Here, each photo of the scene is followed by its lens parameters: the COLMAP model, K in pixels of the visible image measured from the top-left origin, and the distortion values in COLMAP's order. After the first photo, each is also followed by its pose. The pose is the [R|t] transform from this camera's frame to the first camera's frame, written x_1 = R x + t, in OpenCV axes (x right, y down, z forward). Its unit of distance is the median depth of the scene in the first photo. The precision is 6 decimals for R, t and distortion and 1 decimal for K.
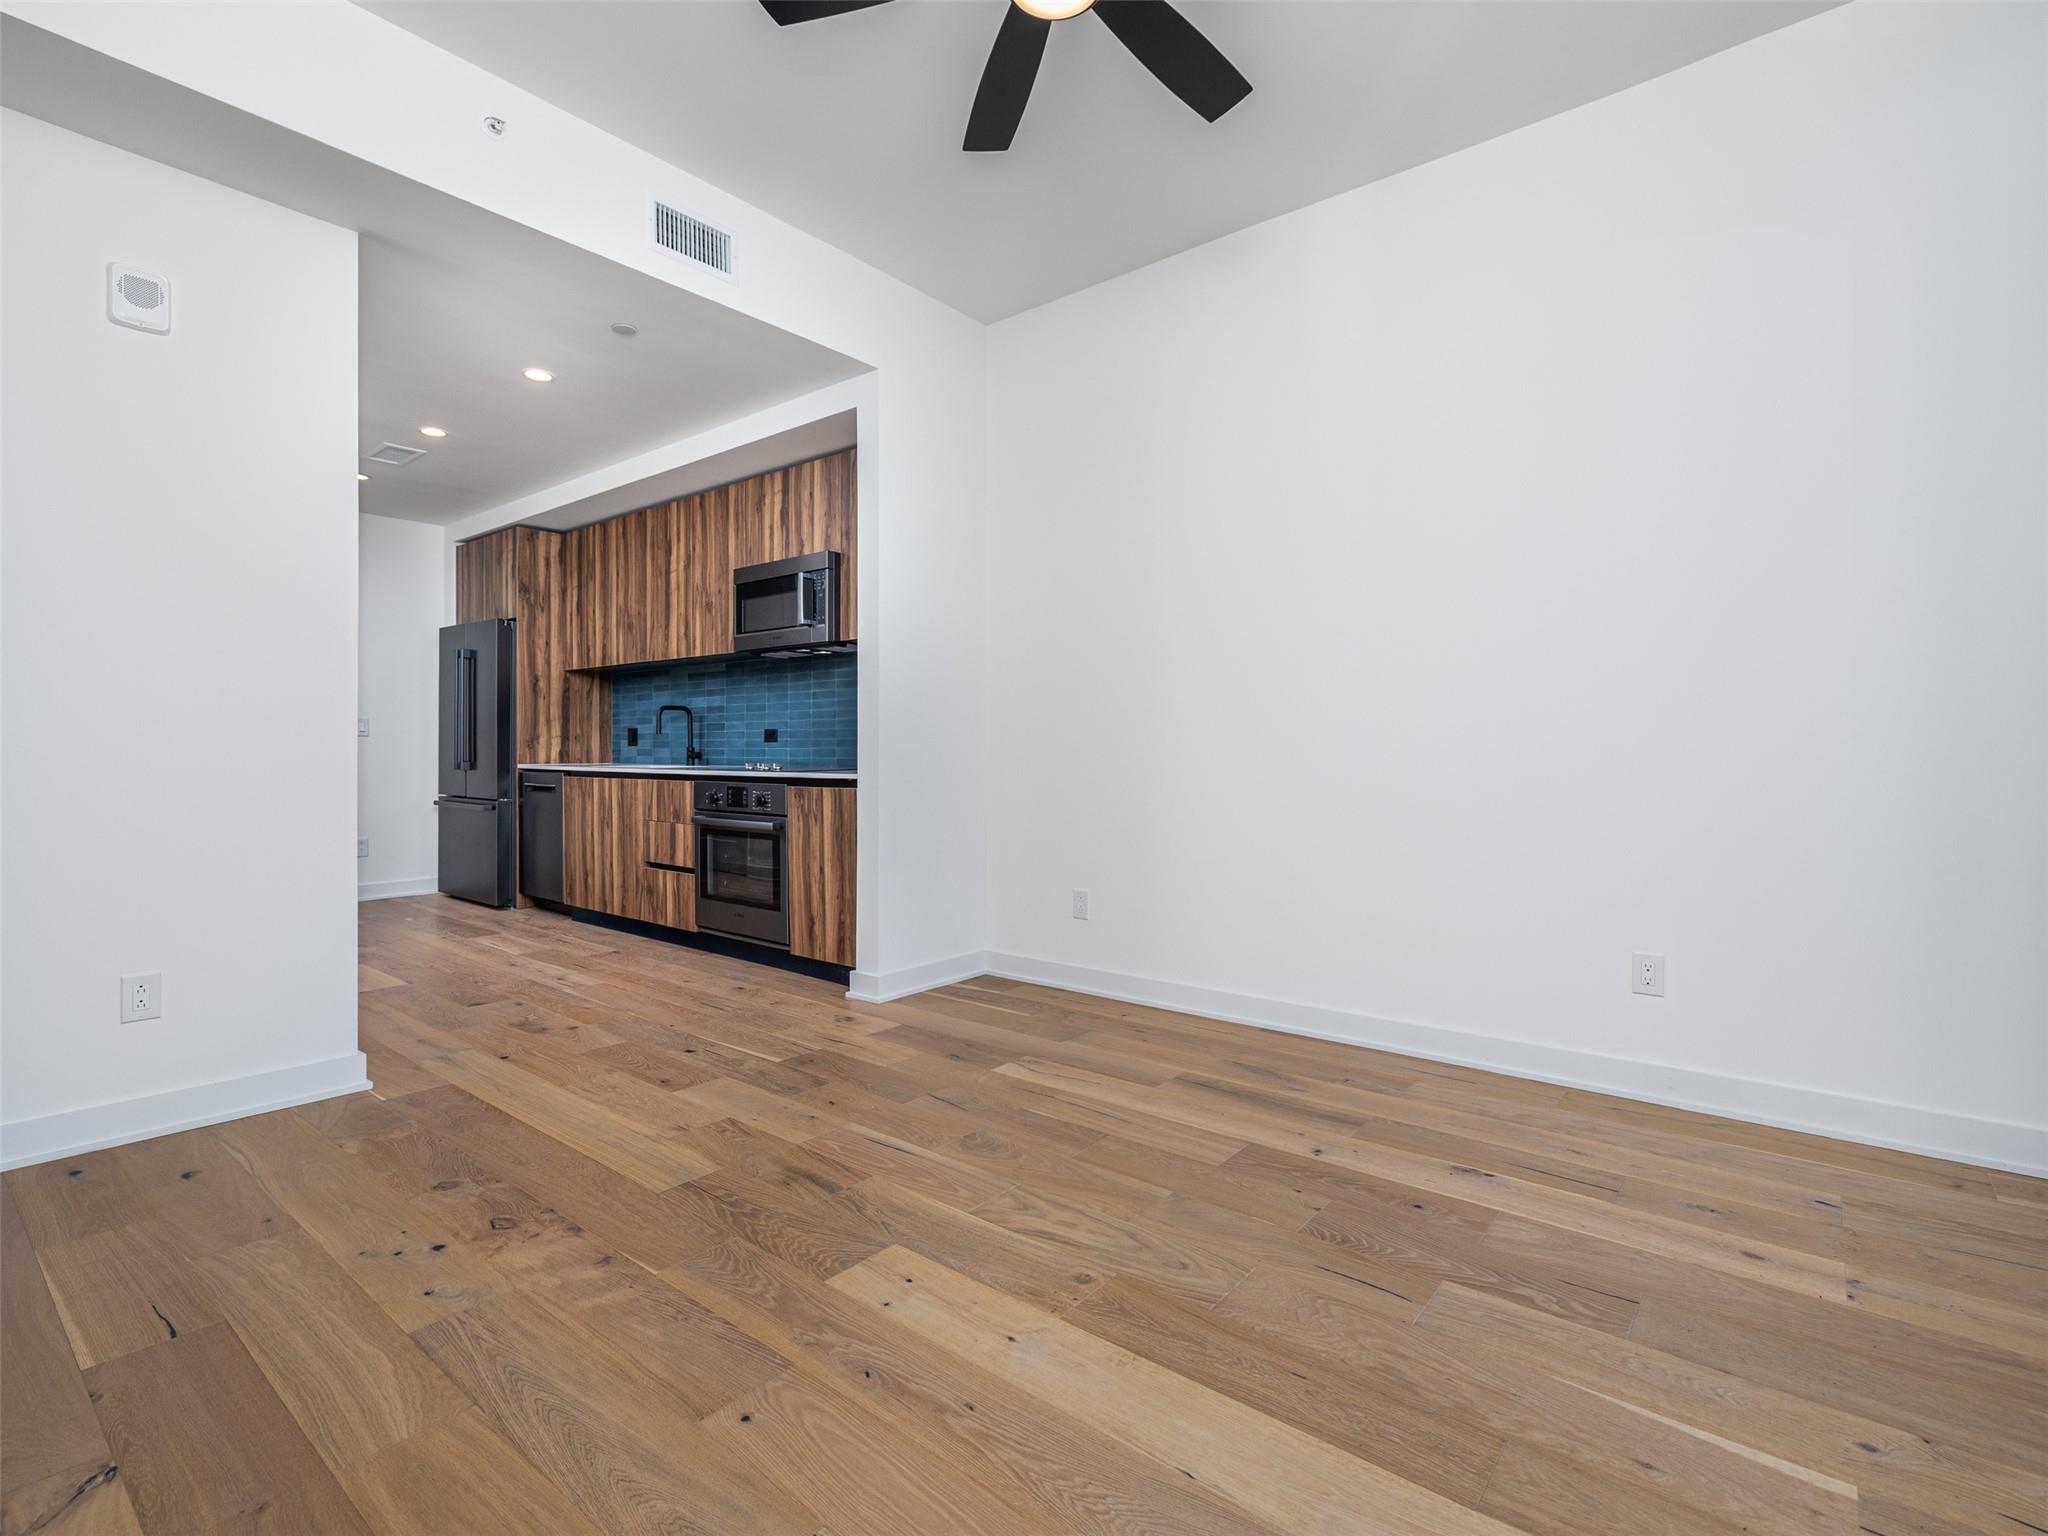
lens RADIAL K [[972.0, 0, 1026.2], [0, 972.0, 757.7], [0, 0, 1]] dist [-0.000815, 0.000517]
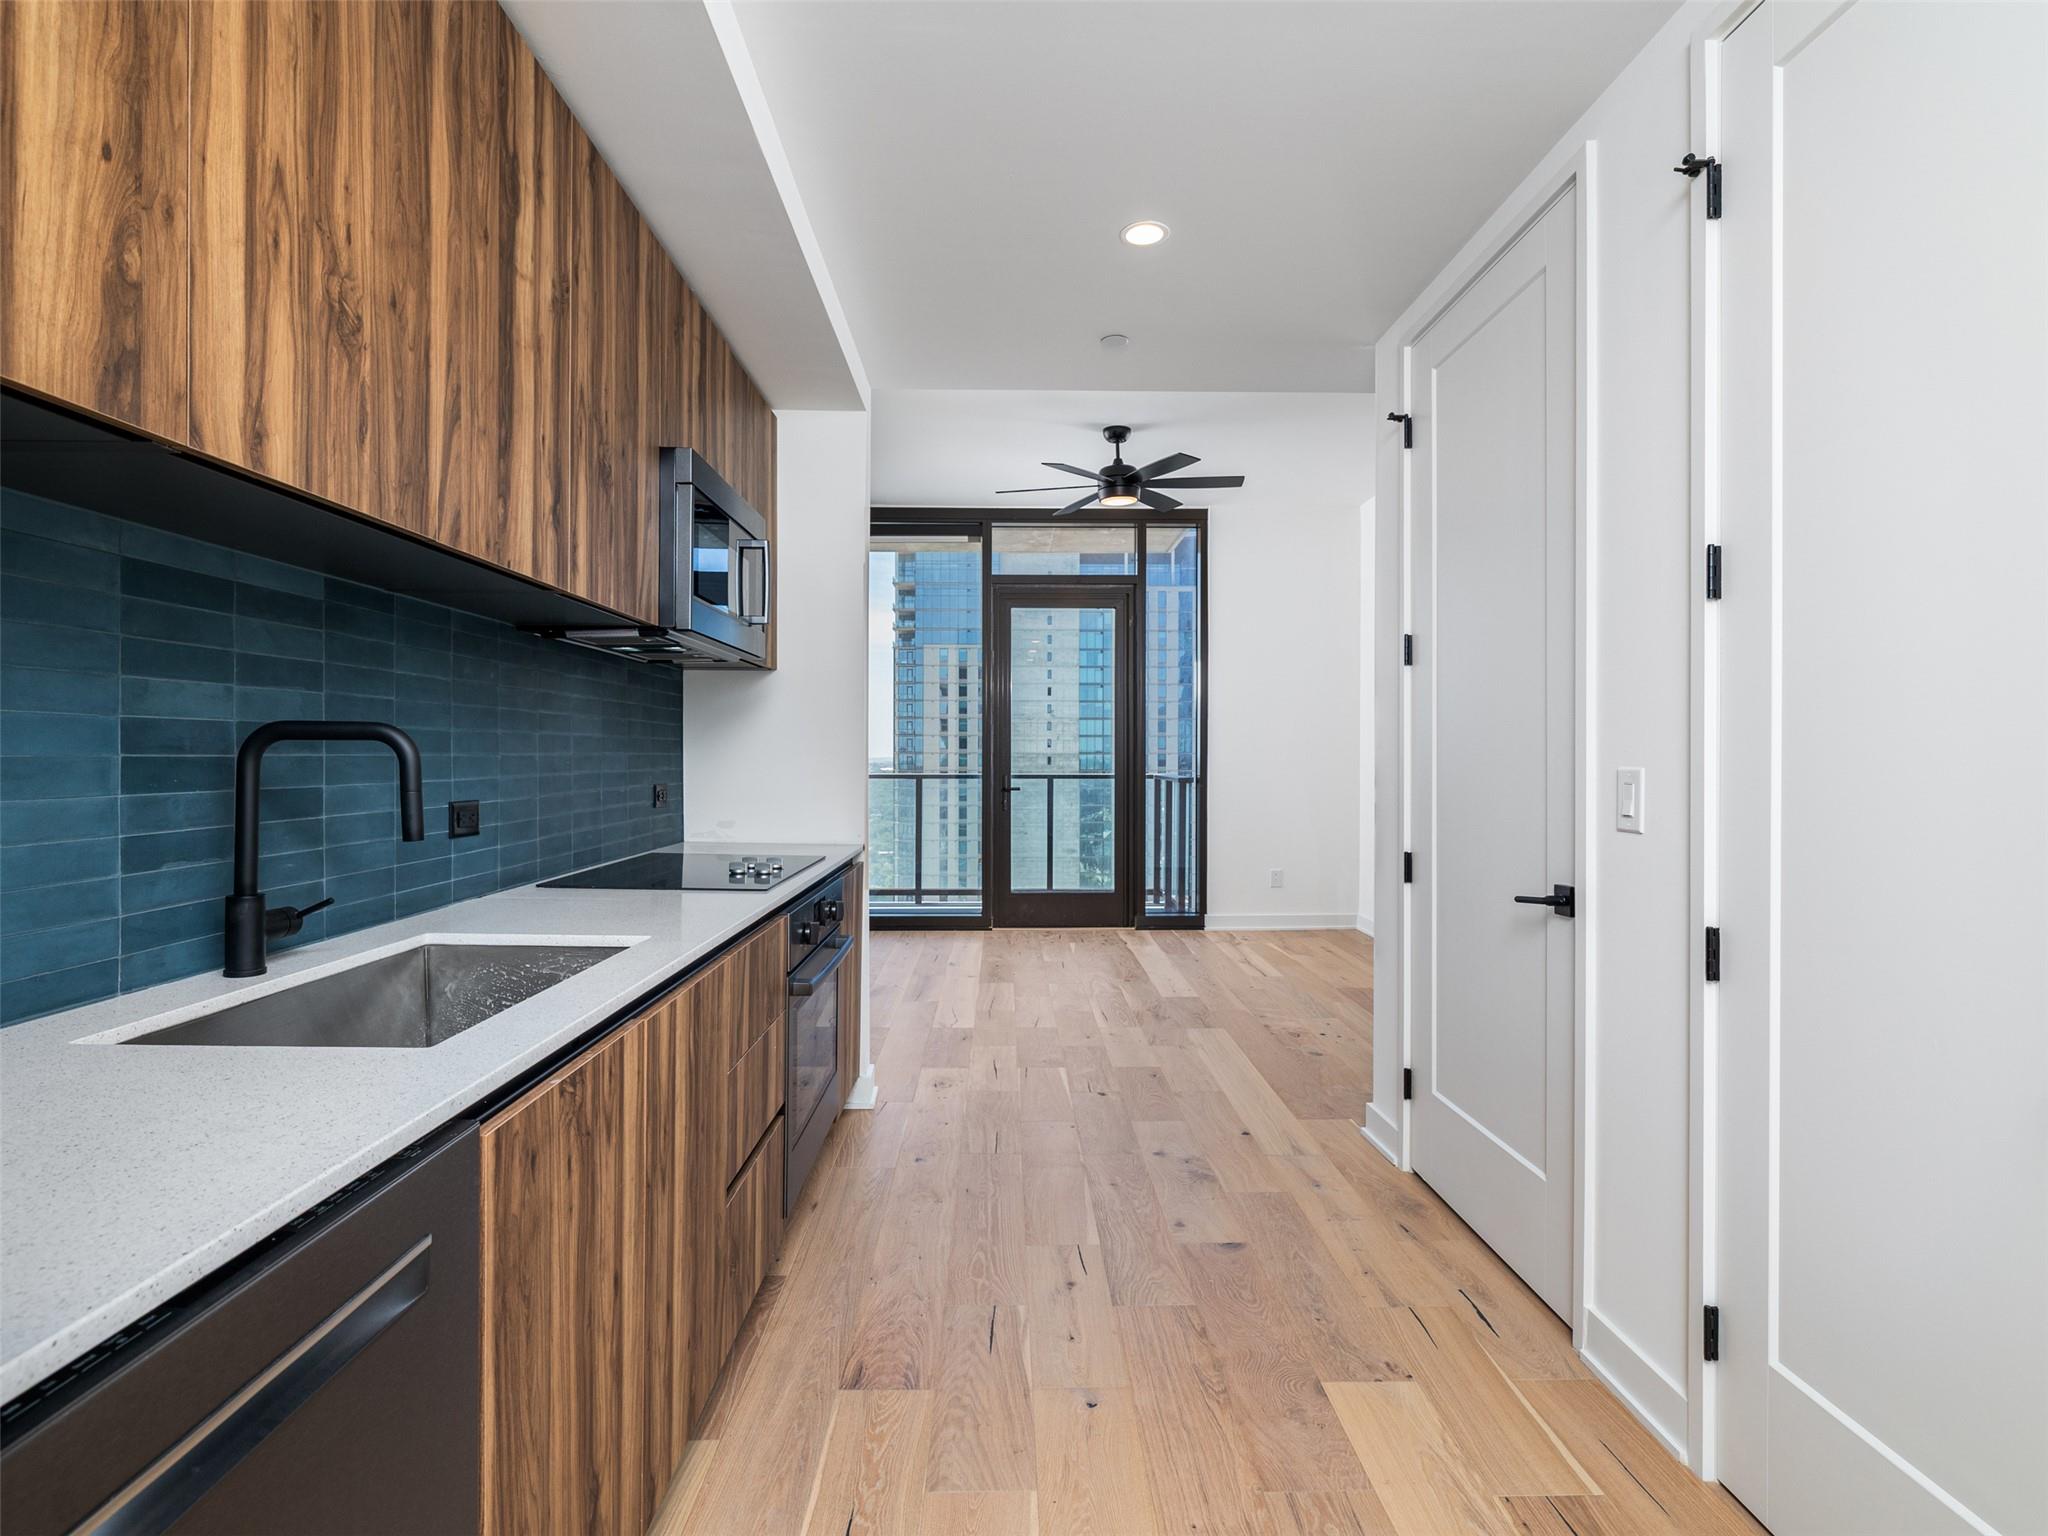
lens RADIAL K [[1036.1, 0, 1021.5], [0, 1036.1, 759.4], [0, 0, 1]] dist [-0.004425, -0.000529]
pose [[-0.645943, -0.006328, 0.763360, -1.032943], [0.001386, 0.999954, 0.009462, -0.071535], [-0.763385, 0.007170, -0.645904, 1.605231]]
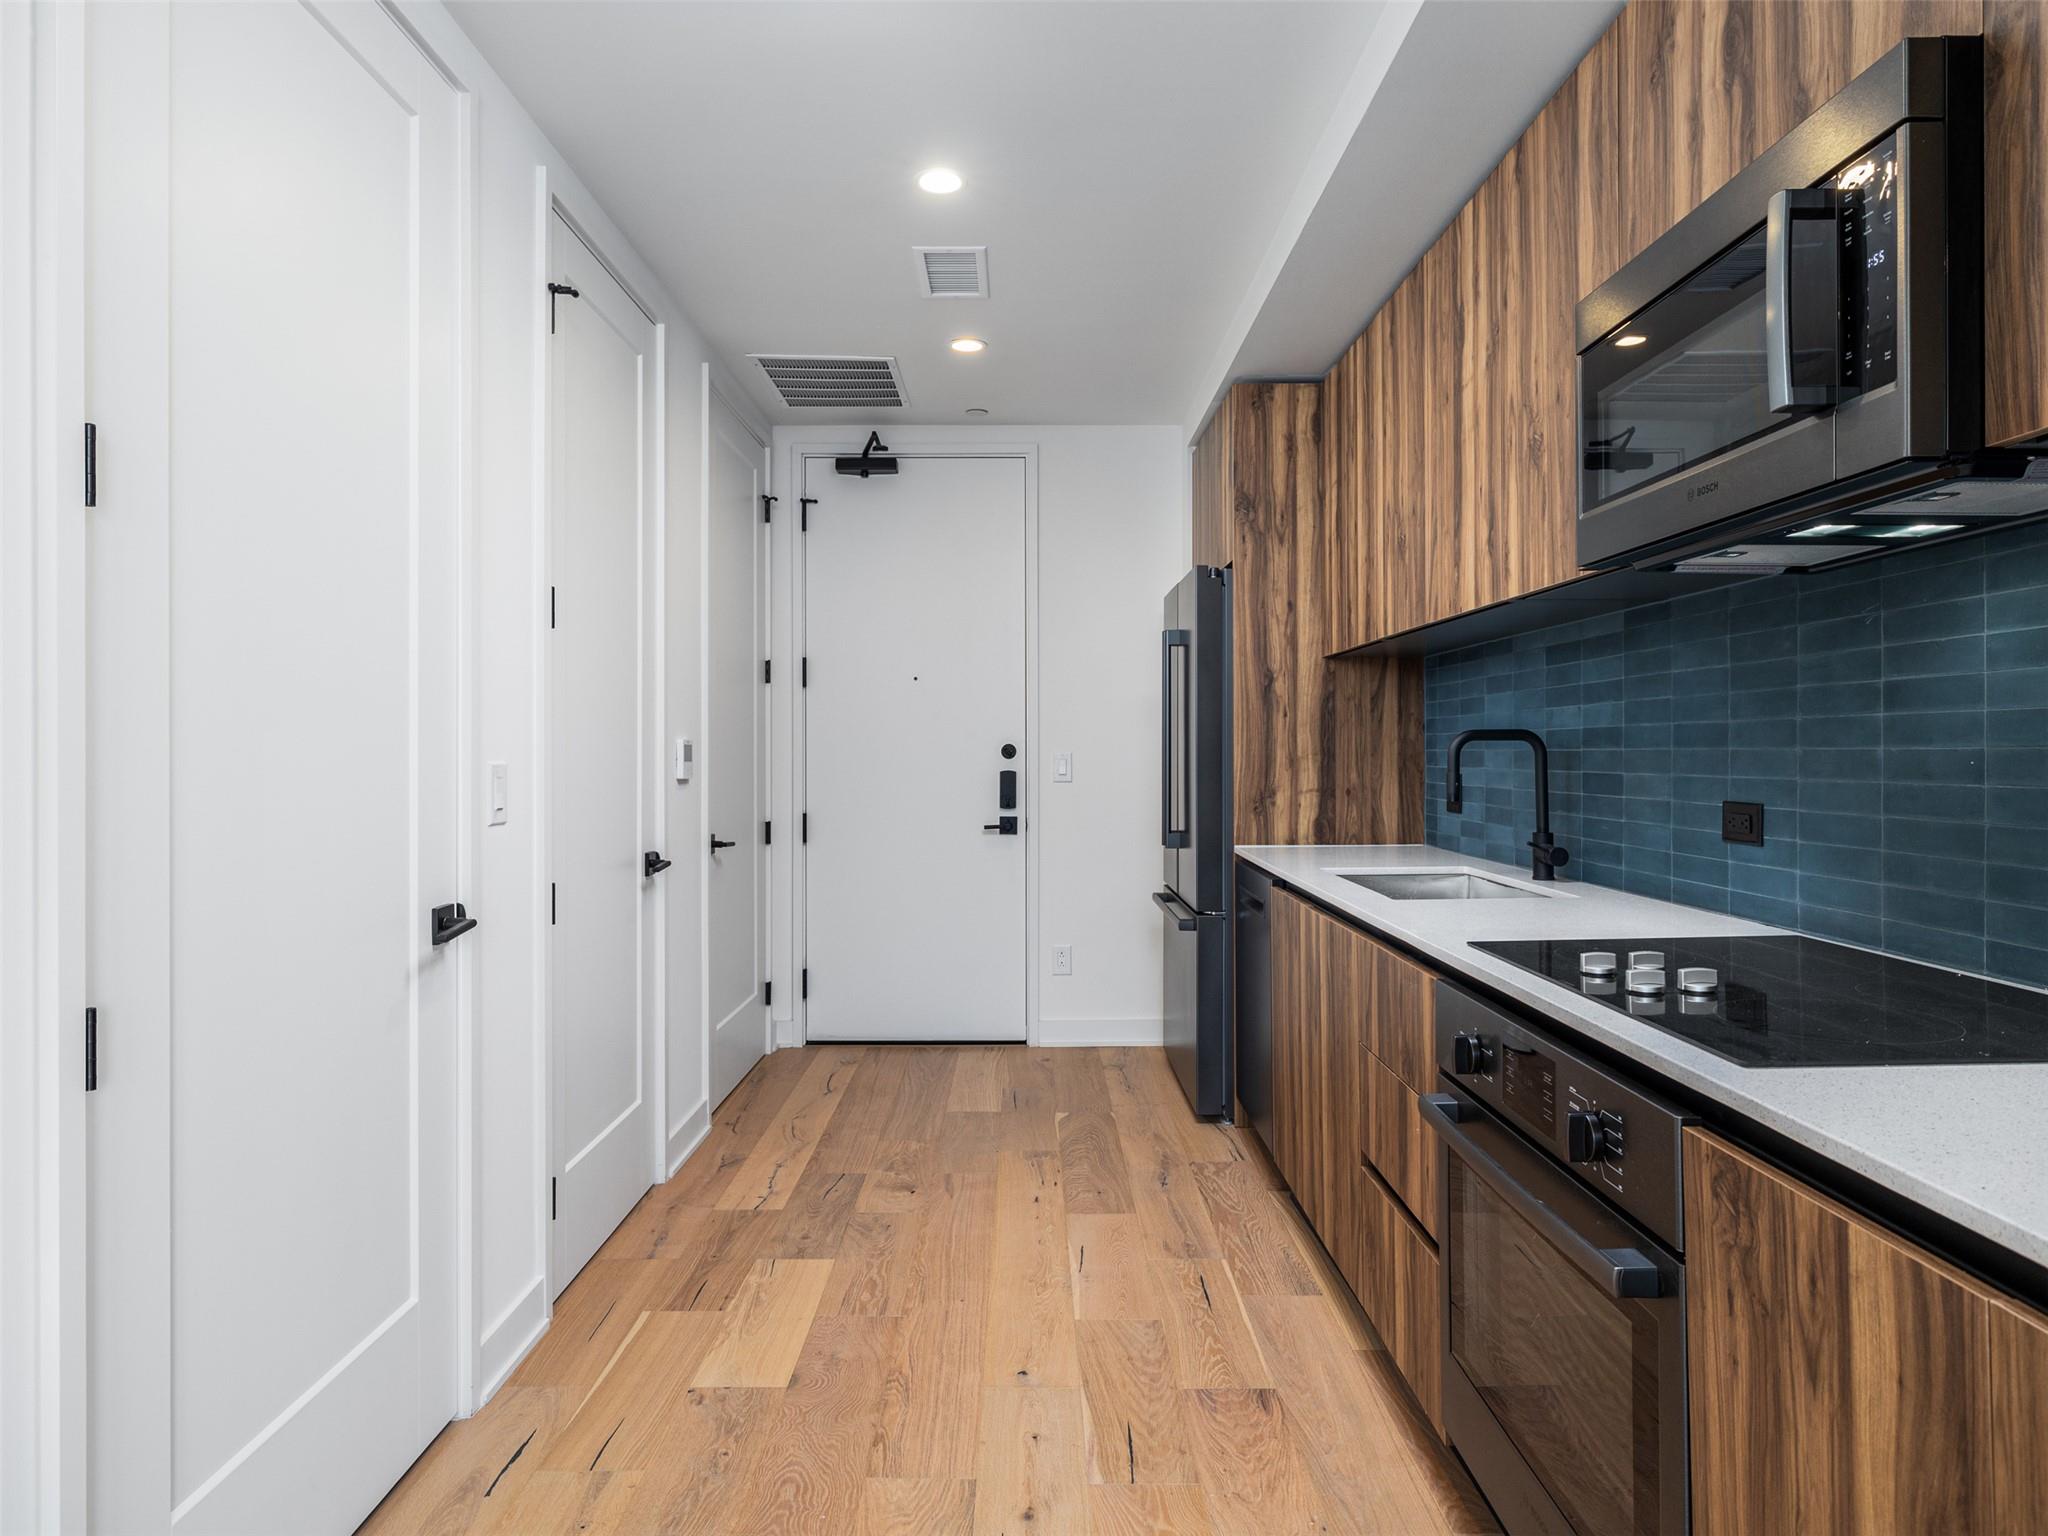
lens RADIAL K [[1235.5, 0, 1021.8], [0, 1235.5, 748.1], [0, 0, 1]] dist [0.002573, 0.000832]
pose [[0.629596, -0.005454, -0.776904, -0.140450], [-0.001695, 0.999963, -0.008393, -0.063905], [0.776921, 0.006601, 0.629563, 0.820617]]
